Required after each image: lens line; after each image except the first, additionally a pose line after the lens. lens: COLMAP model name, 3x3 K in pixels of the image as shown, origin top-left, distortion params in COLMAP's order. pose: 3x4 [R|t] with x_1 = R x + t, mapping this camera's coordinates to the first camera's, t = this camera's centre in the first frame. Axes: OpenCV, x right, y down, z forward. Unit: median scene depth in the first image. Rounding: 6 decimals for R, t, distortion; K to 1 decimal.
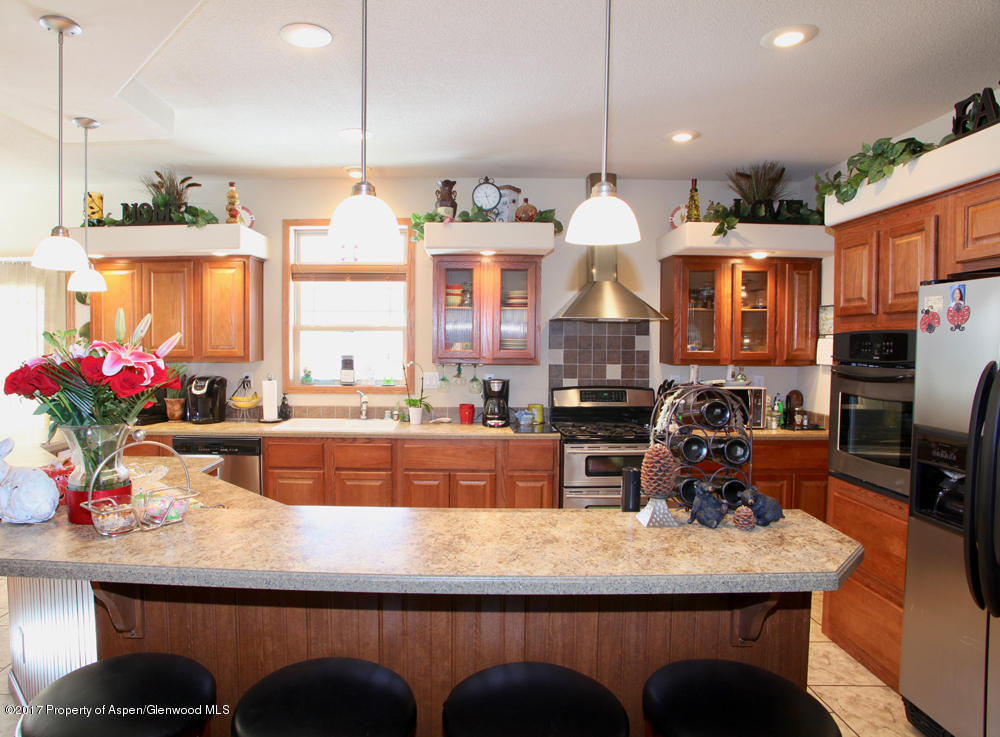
lens RADIAL K [[648.6, 0, 500.4], [0, 648.6, 367.6], [0, 0, 1]] dist [-0.053158, -0.001584]
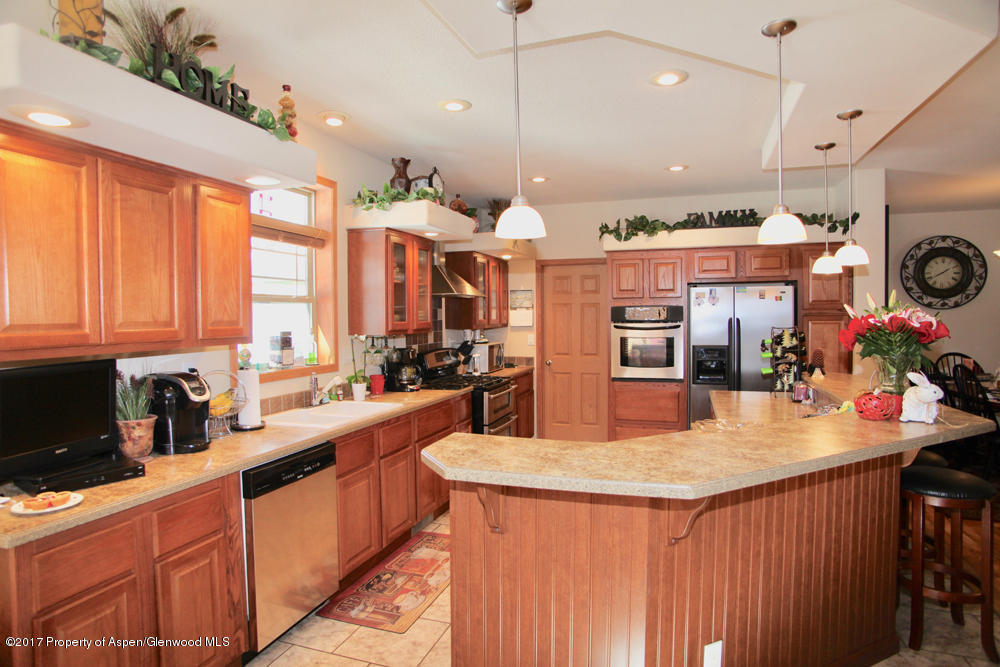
lens RADIAL K [[582.2, 0, 497.9], [0, 582.2, 336.6], [0, 0, 1]] dist [-0.002153, -0.000018]
pose [[0.297352, -0.038381, 0.953996, -0.931799], [0.040450, 0.998801, 0.027575, -0.024224], [-0.953911, 0.030390, 0.298548, 0.580612]]
